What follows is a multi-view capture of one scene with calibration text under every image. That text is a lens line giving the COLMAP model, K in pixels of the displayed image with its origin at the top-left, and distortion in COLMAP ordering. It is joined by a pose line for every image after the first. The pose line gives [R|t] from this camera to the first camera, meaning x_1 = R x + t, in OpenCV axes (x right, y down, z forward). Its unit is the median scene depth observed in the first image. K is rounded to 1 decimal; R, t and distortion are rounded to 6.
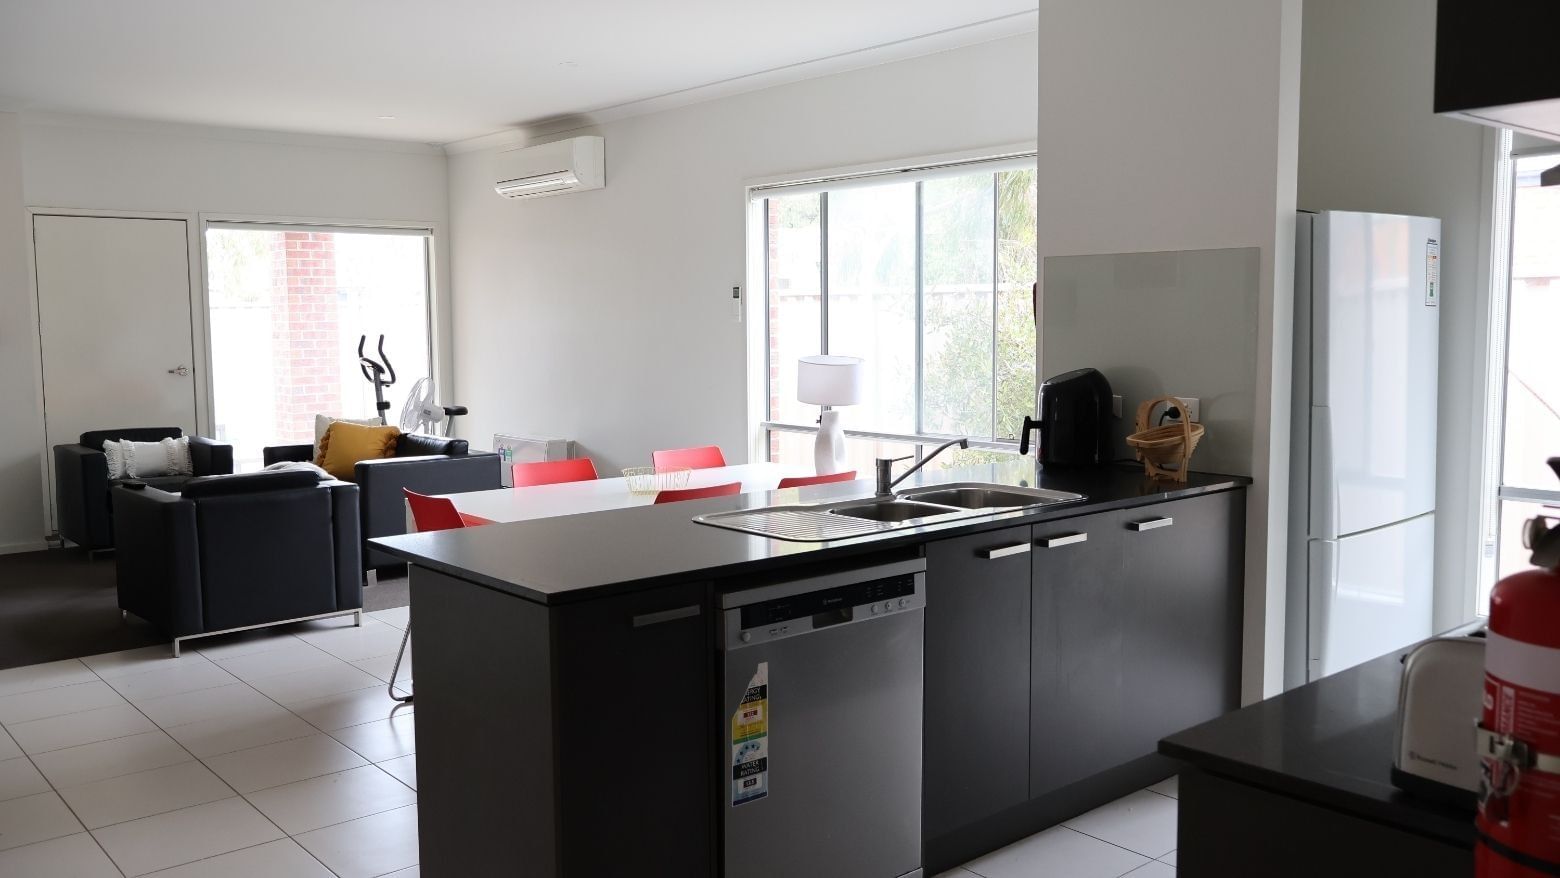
lens RADIAL K [[1321.6, 0, 780.6], [0, 1321.6, 438.5], [0, 0, 1]] dist [0.025055, -0.009126]
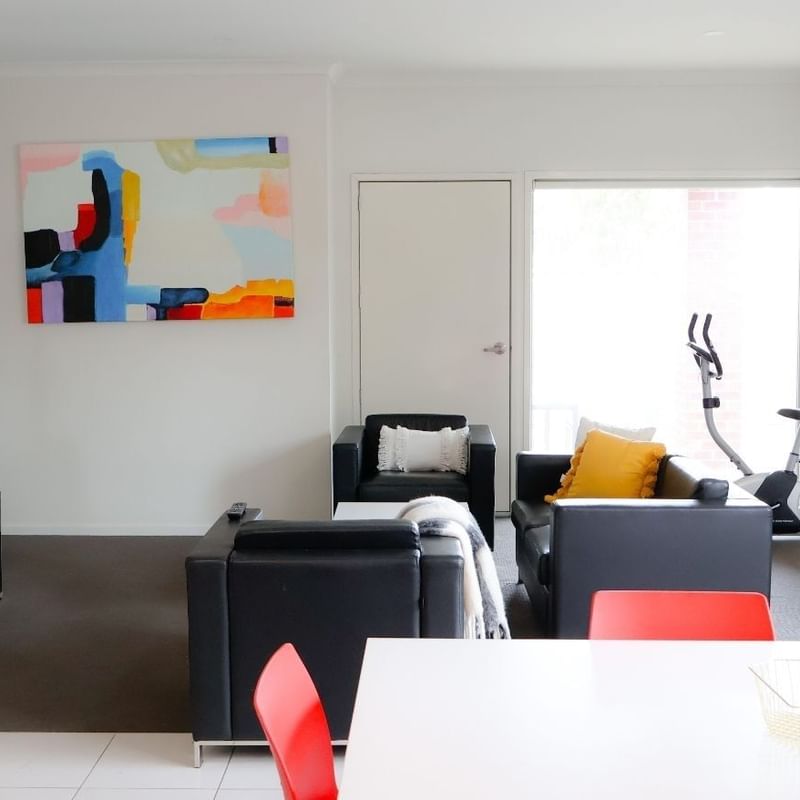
lens RADIAL K [[1204.7, 0, 394.3], [0, 1204.7, 393.9], [0, 0, 1]] dist [0.022327, 0.000000]
pose [[0.754838, 0.070368, -0.652126, 0.032638], [-0.065640, 0.997342, 0.031640, -0.045692], [0.652619, 0.018922, 0.757450, 0.367337]]
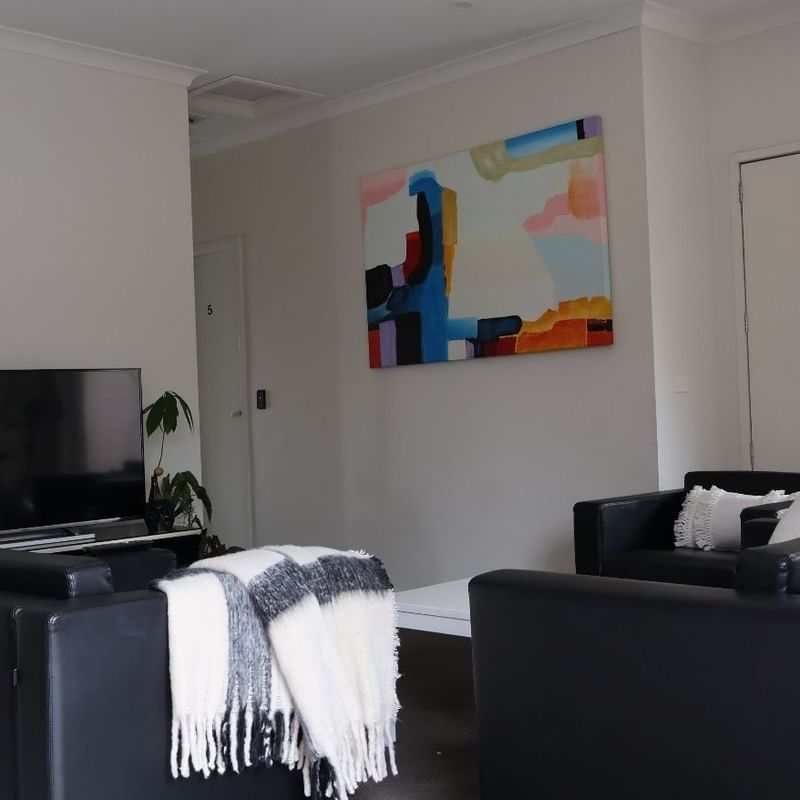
lens RADIAL K [[1204.7, 0, 400.1], [0, 1204.7, 404.1], [0, 0, 1]] dist [0.022327, 0.000000]
pose [[0.104533, 0.002947, -0.994517, 0.061259], [-0.060111, 0.998186, -0.003360, -0.027305], [0.992703, 0.060132, 0.104521, 0.766548]]
